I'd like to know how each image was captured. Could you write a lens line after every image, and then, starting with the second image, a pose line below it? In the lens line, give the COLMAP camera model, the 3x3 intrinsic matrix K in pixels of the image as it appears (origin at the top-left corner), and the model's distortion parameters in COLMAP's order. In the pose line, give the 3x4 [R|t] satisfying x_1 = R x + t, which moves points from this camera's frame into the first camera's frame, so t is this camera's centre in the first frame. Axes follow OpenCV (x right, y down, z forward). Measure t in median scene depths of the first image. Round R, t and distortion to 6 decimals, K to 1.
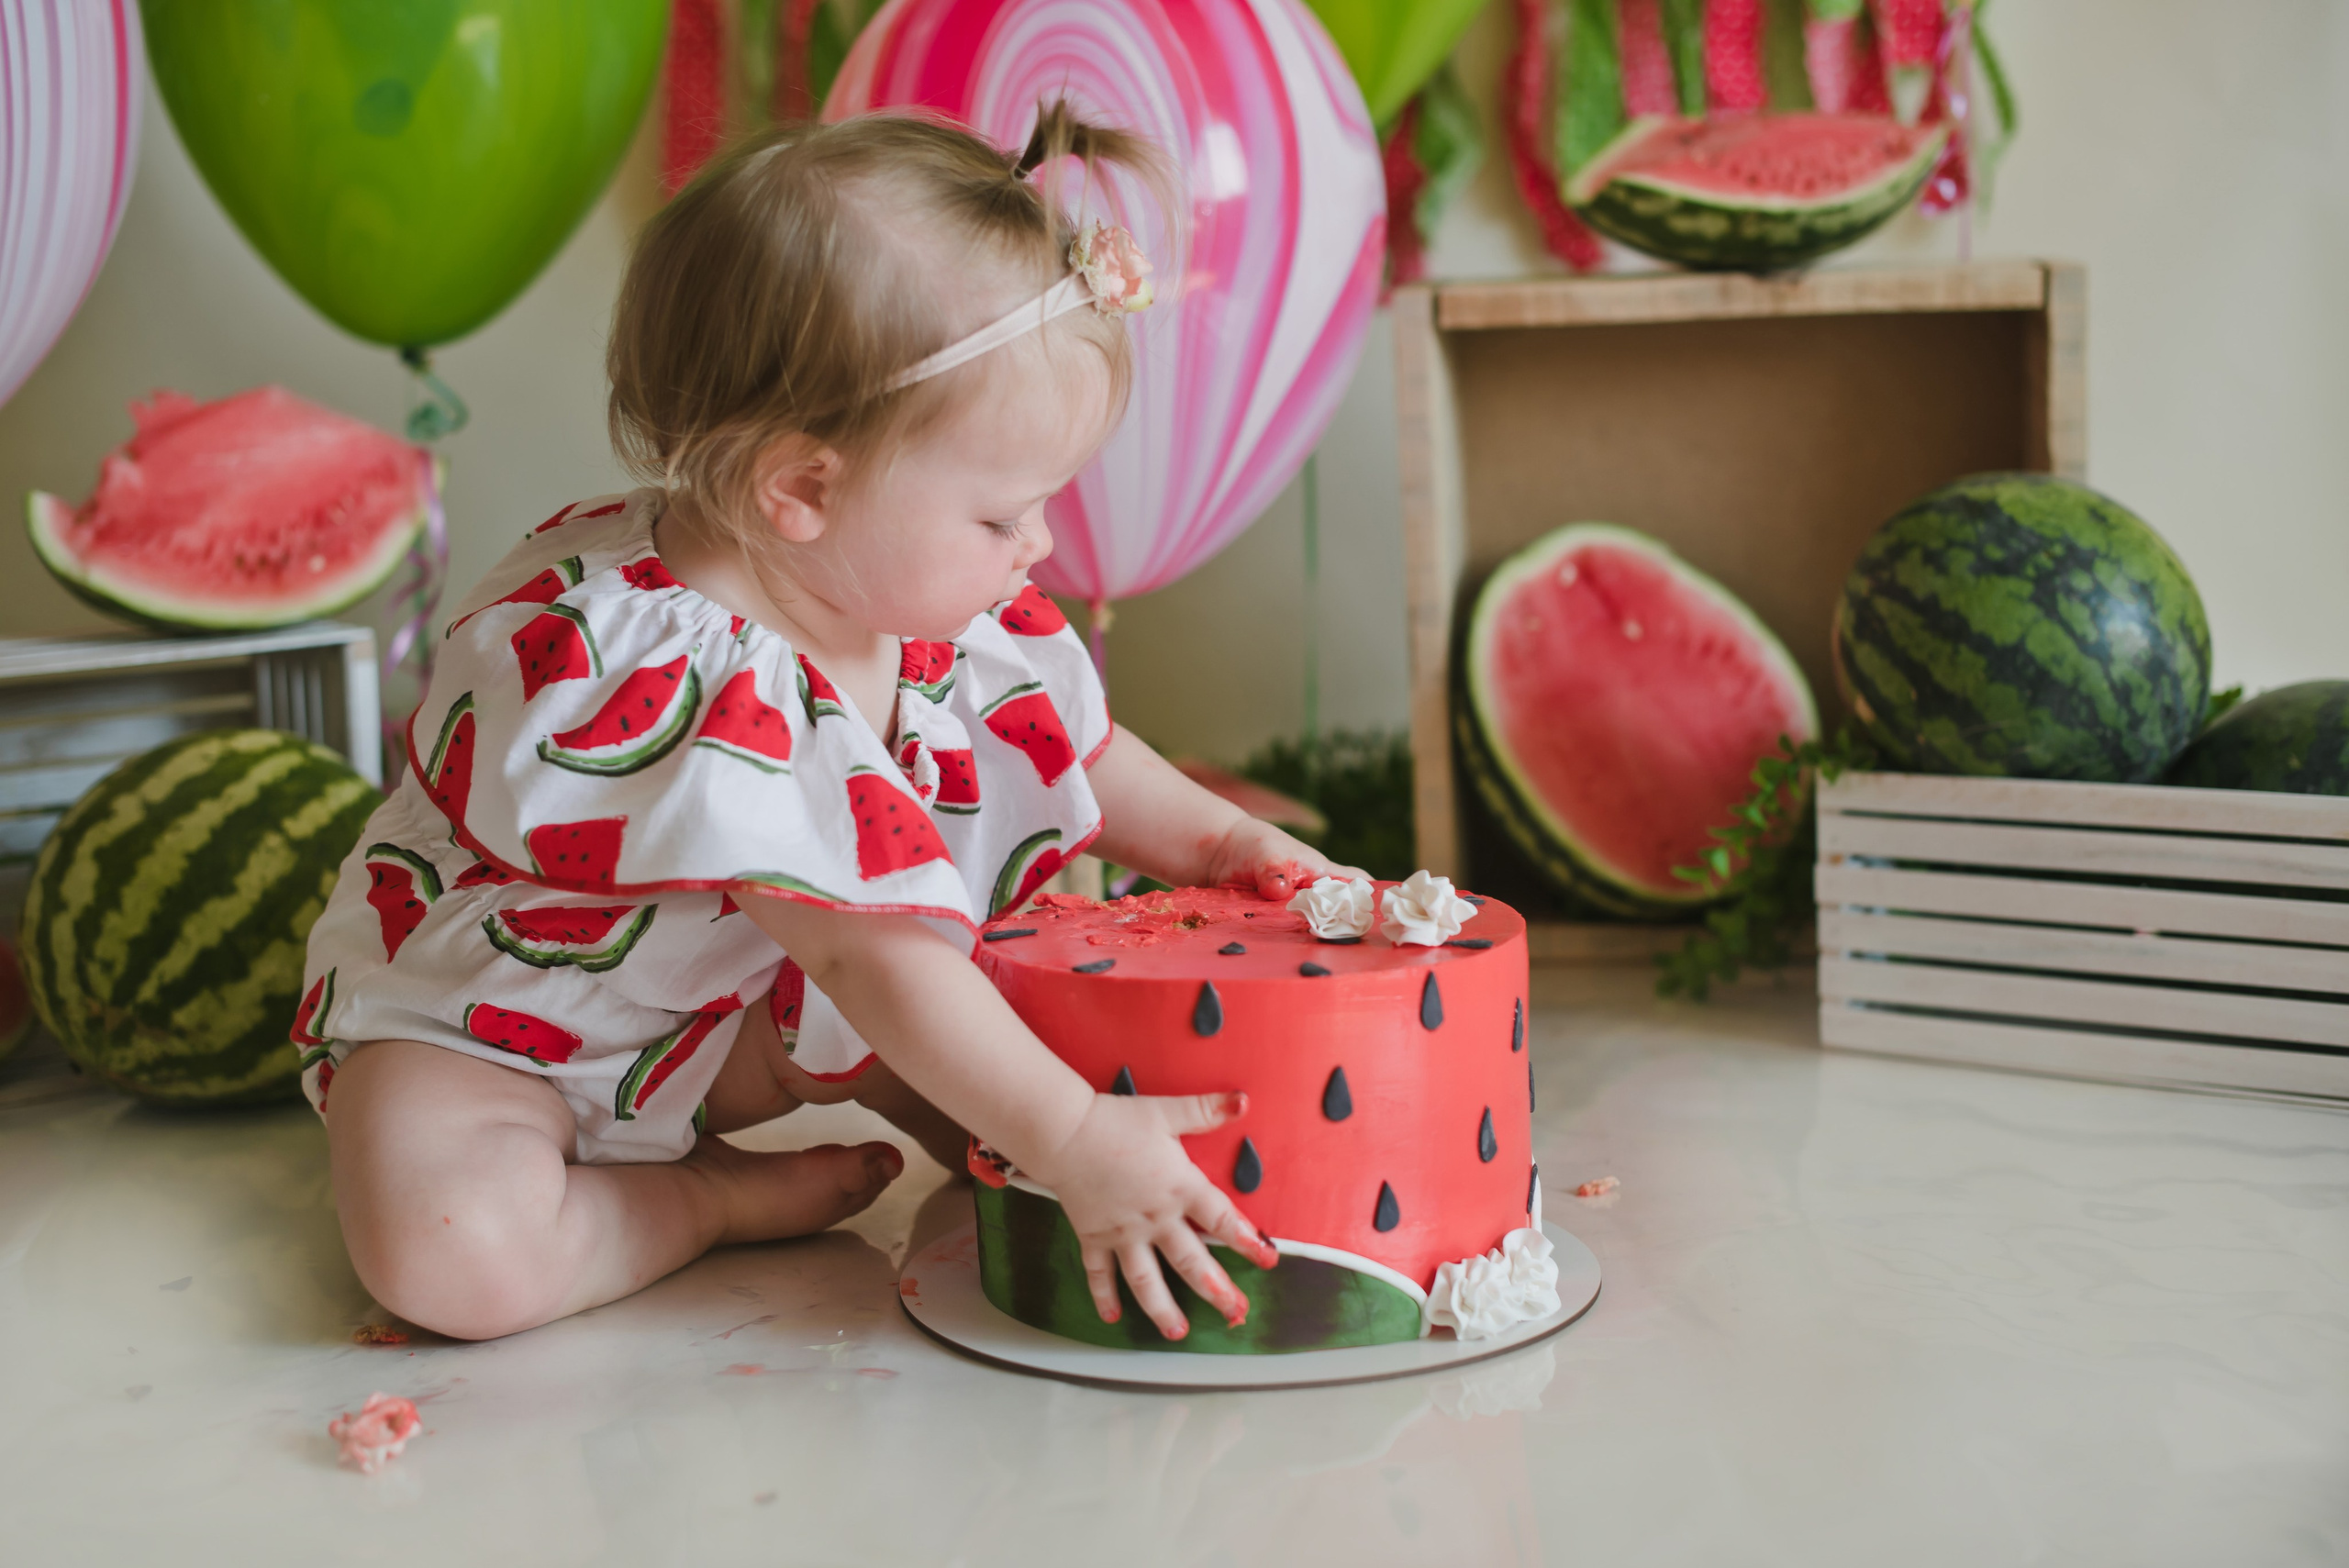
lens RADIAL K [[3451.9, 0, 1174.5], [0, 3451.9, 784.0], [0, 0, 1]] dist [-0.153580, 0.112833]
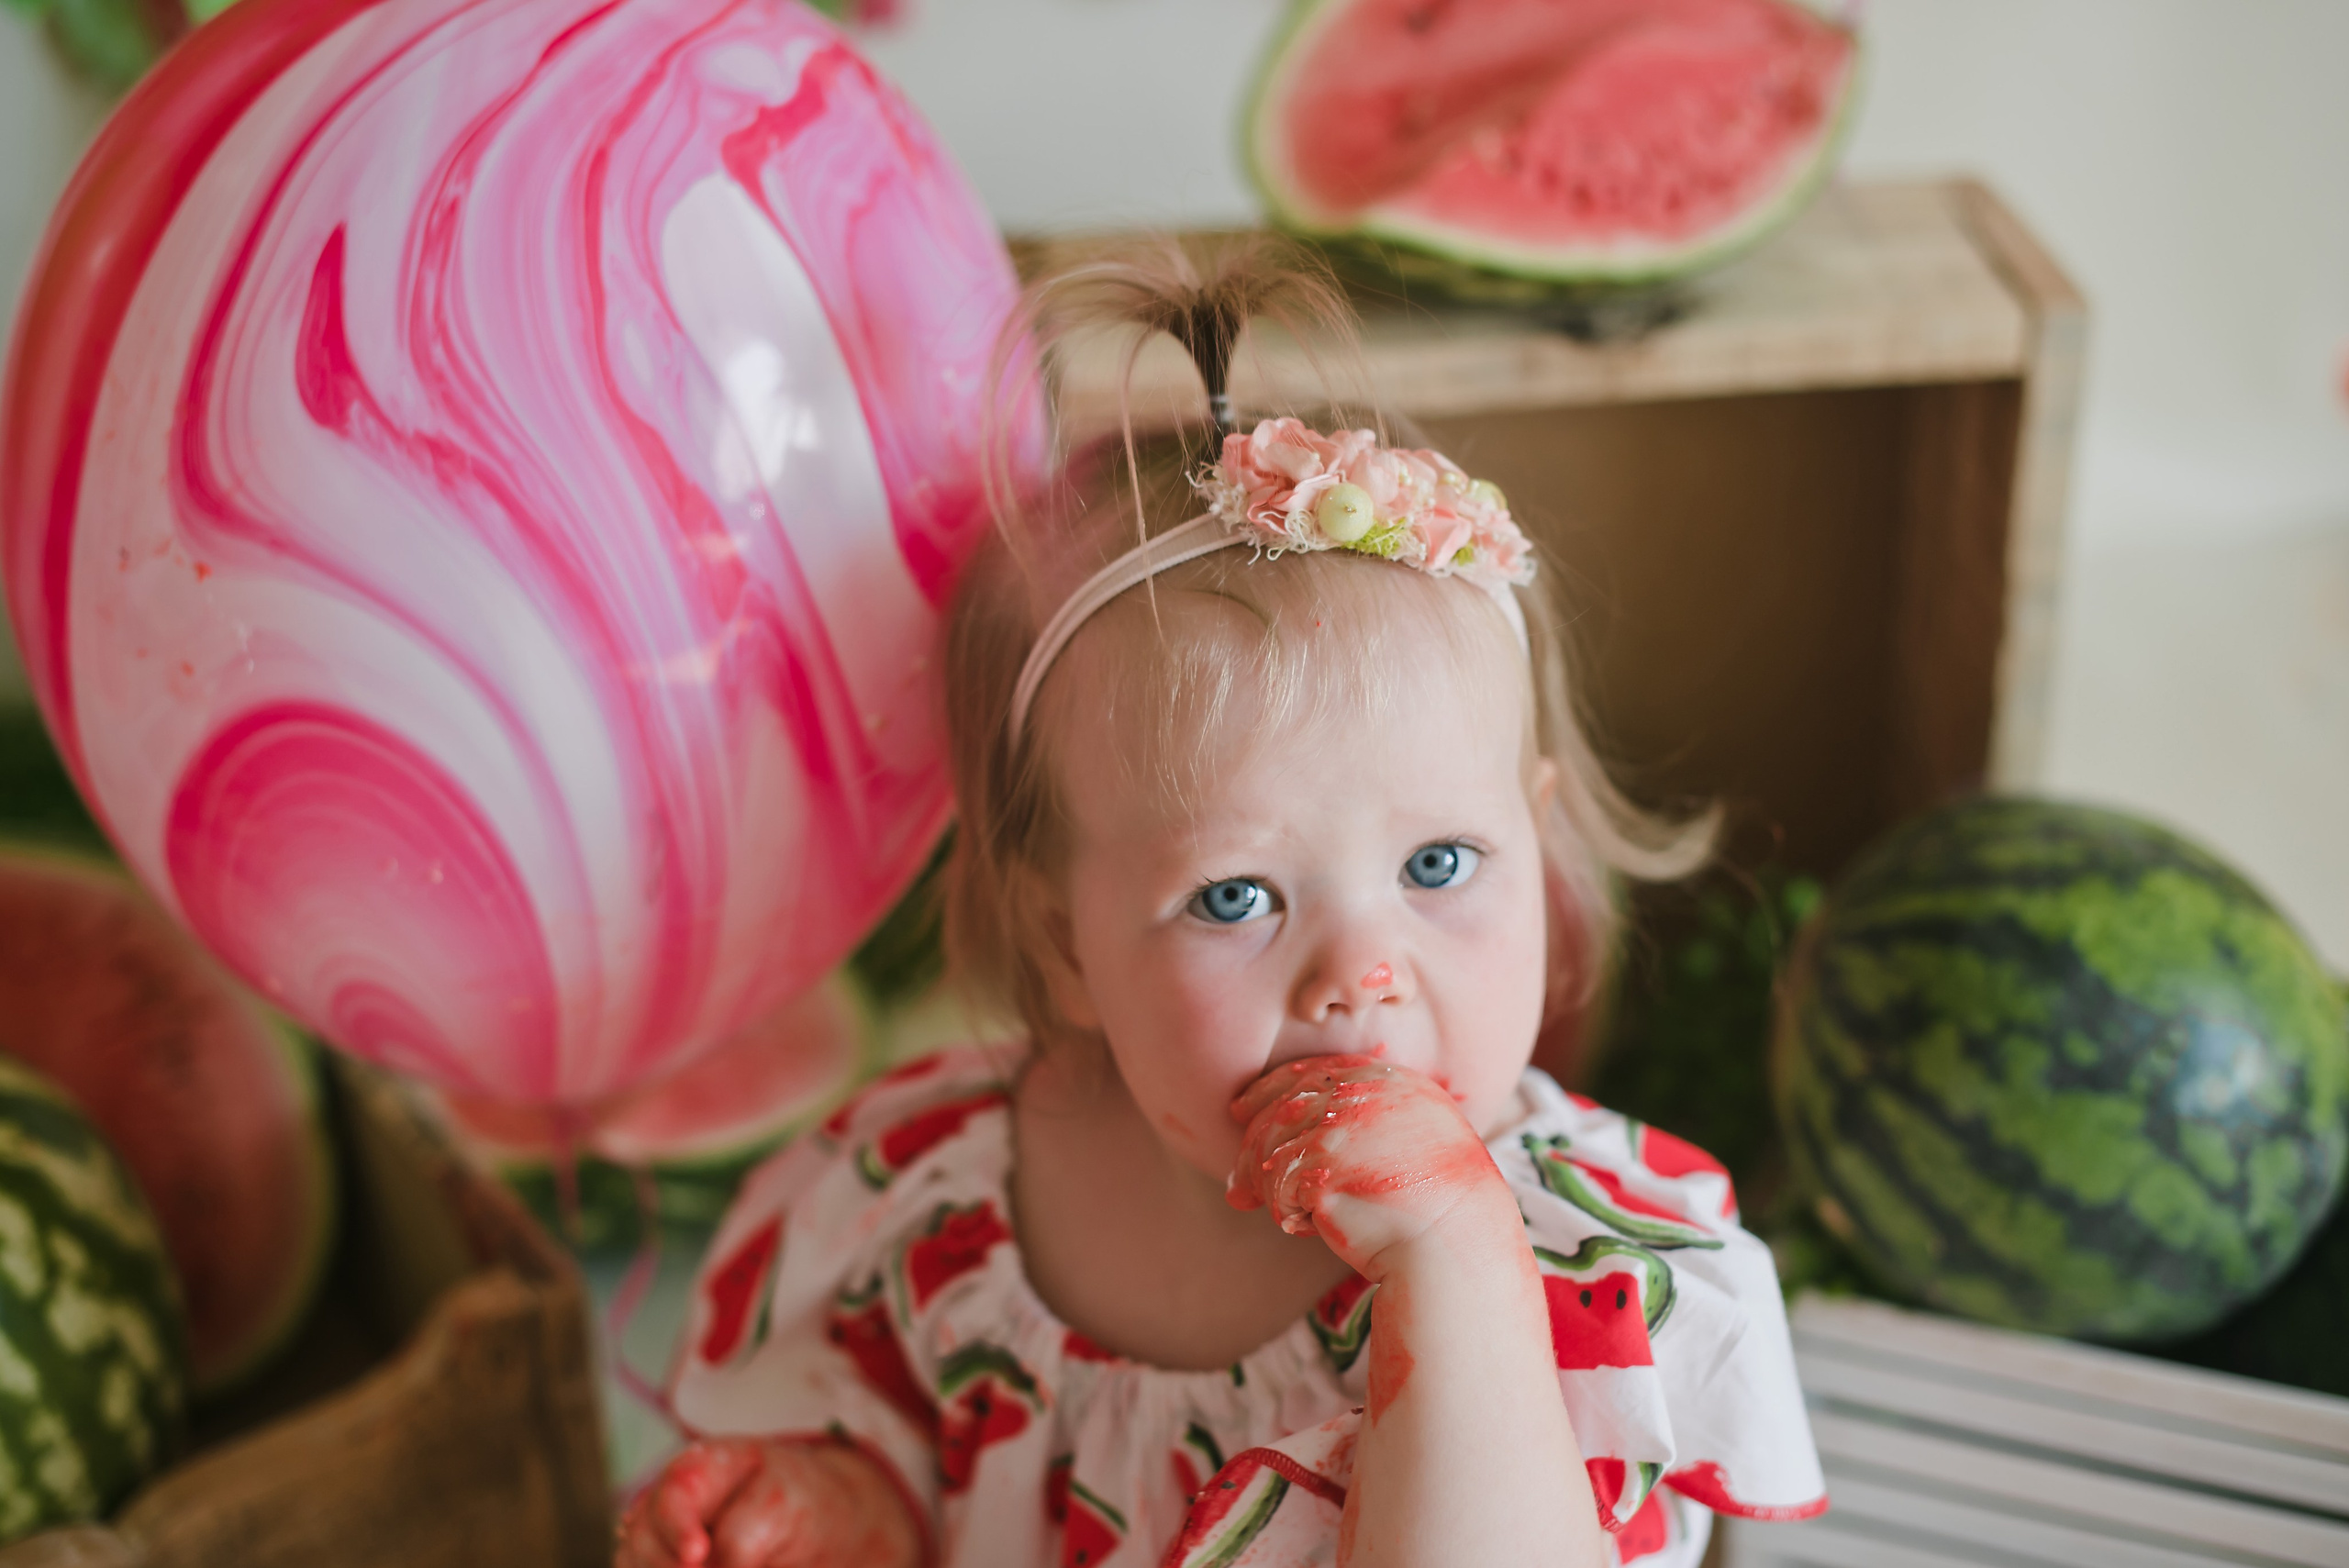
lens RADIAL K [[3633.4, 0, 1108.2], [0, 3633.4, 745.8], [0, 0, 1]] dist [-0.148703, 0.073579]
pose [[0.974197, -0.112188, 0.195842, -0.051232], [0.038328, 0.937342, 0.346296, -0.341605], [-0.222421, -0.329854, 0.917456, 0.449559]]
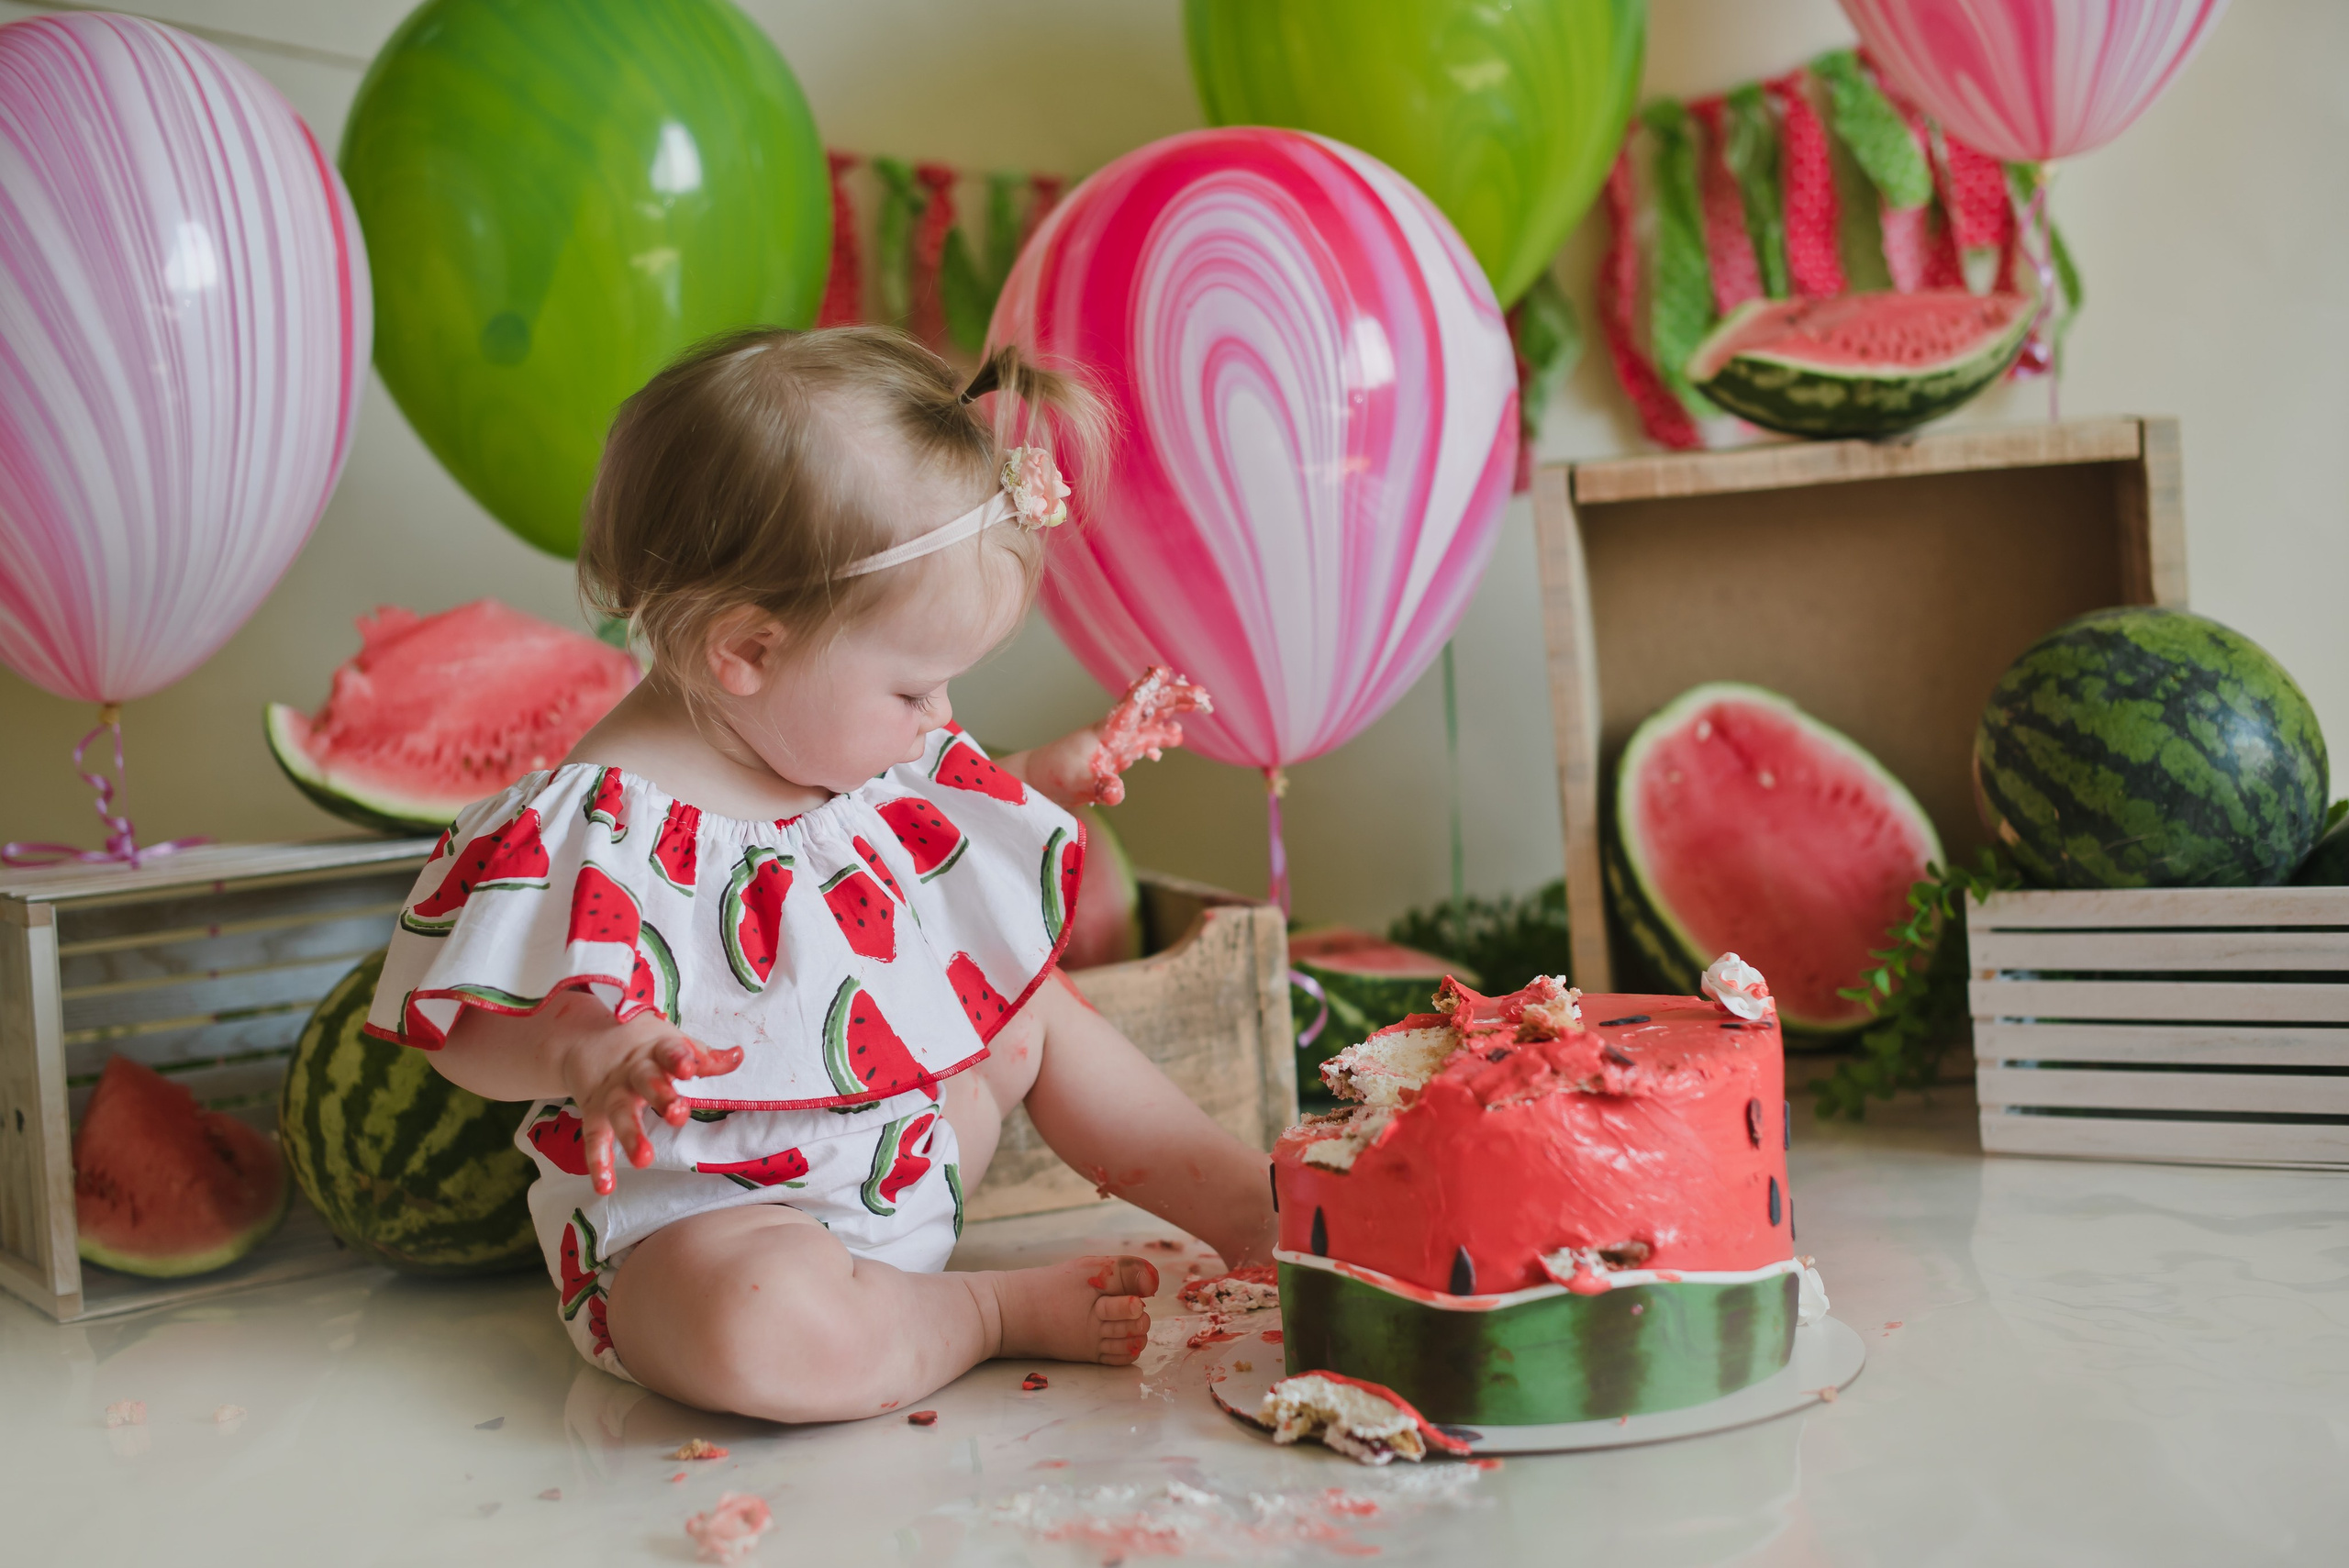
lens RADIAL K [[3451.9, 0, 1174.5], [0, 3451.9, 784.0], [0, 0, 1]] dist [-0.153580, 0.112833]
pose [[0.999079, -0.042530, 0.005611, -0.064839], [0.042822, 0.996556, -0.071006, 0.028125], [-0.002572, 0.071181, 0.997460, -0.066518]]
